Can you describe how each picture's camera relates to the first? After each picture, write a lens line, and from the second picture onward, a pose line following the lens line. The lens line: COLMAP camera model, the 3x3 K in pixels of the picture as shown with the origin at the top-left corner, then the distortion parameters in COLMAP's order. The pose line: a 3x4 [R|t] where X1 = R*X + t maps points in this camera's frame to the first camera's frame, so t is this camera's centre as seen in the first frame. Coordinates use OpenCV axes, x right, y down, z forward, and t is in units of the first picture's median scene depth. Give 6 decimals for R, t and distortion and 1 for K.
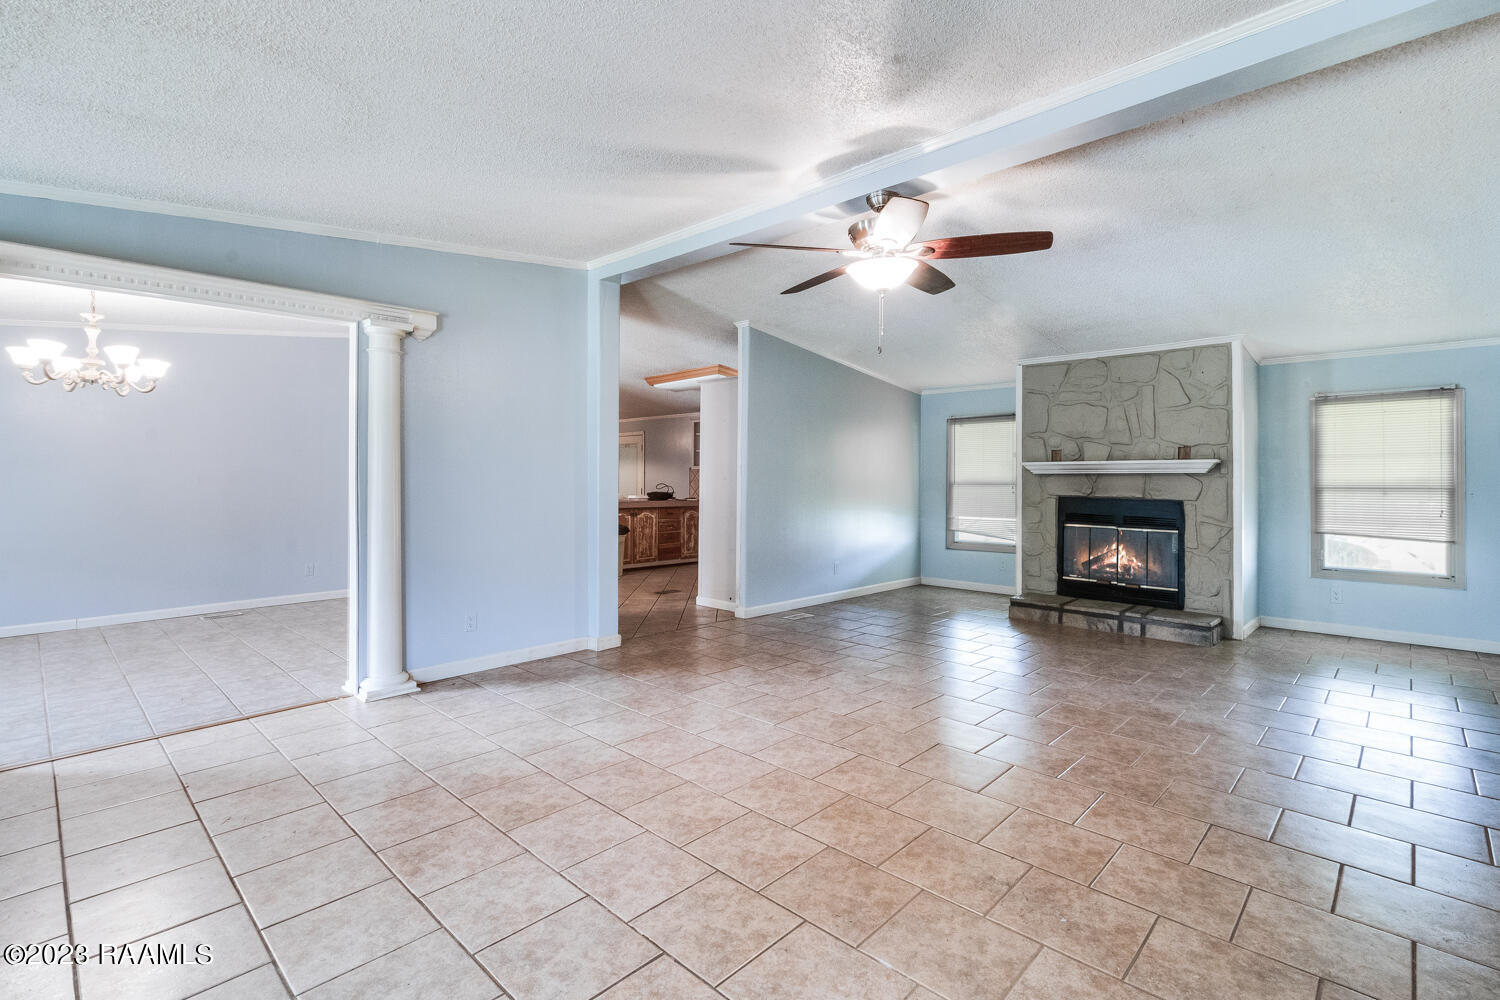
lens RADIAL K [[690.9, 0, 749.5], [0, 690.9, 474.5], [0, 0, 1]] dist [0.000694, -0.000046]
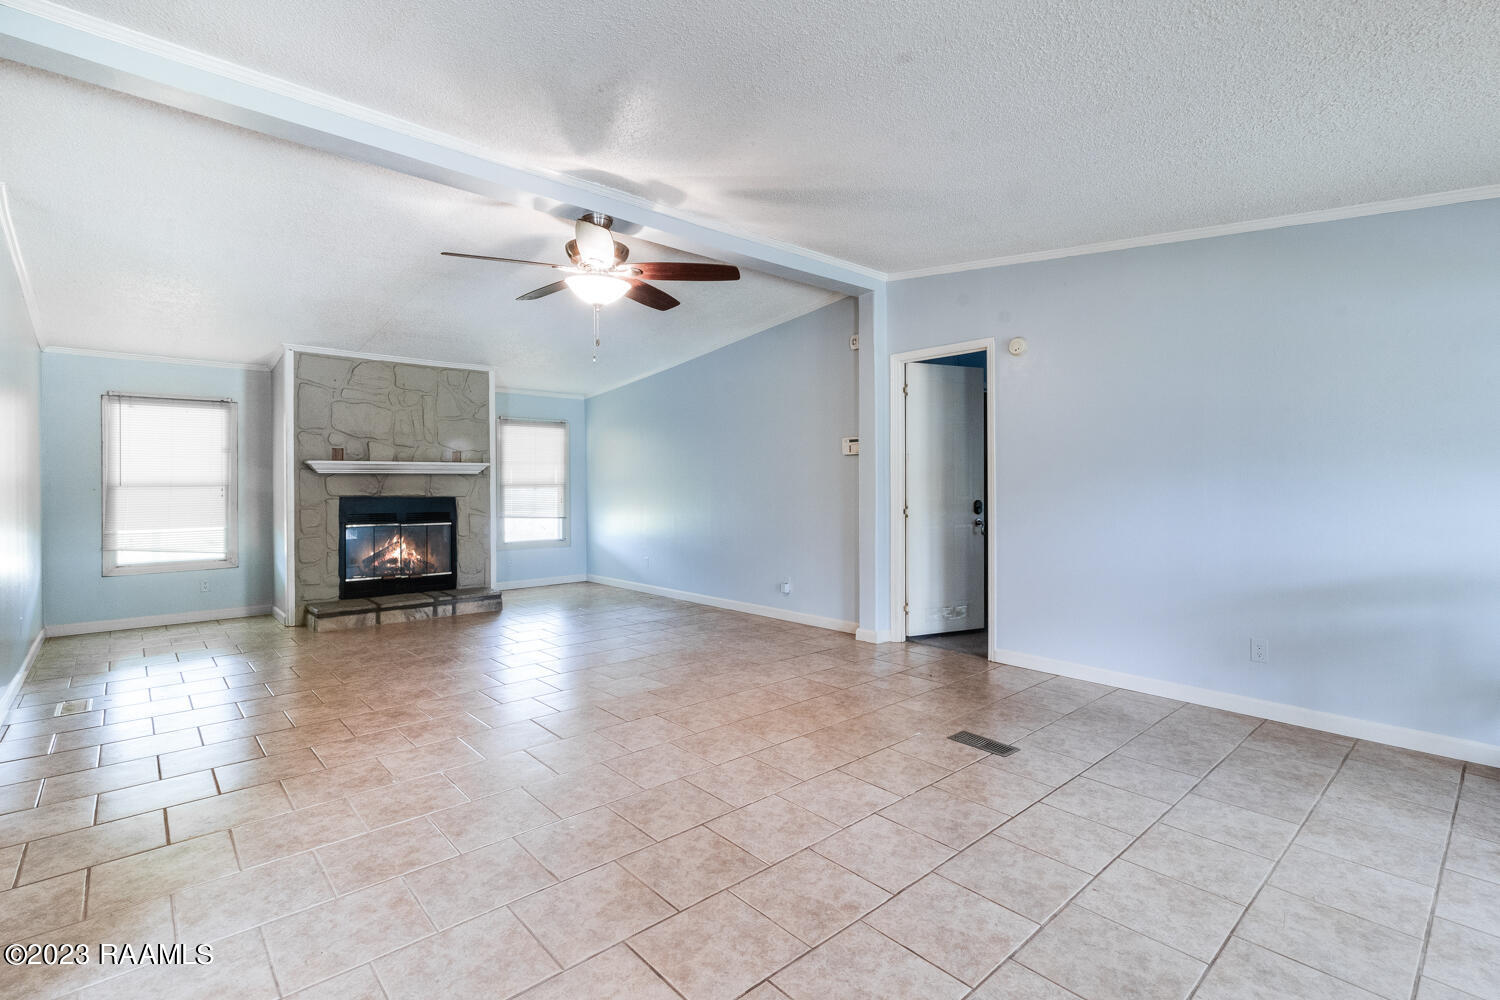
lens RADIAL K [[702.6, 0, 747.5], [0, 702.6, 482.1], [0, 0, 1]] dist [-0.002848, -0.000145]
pose [[0.079354, -0.004907, 0.996834, -0.539948], [-0.003903, 0.999979, 0.005233, 0.004339], [-0.996839, -0.004306, 0.079333, 0.407003]]
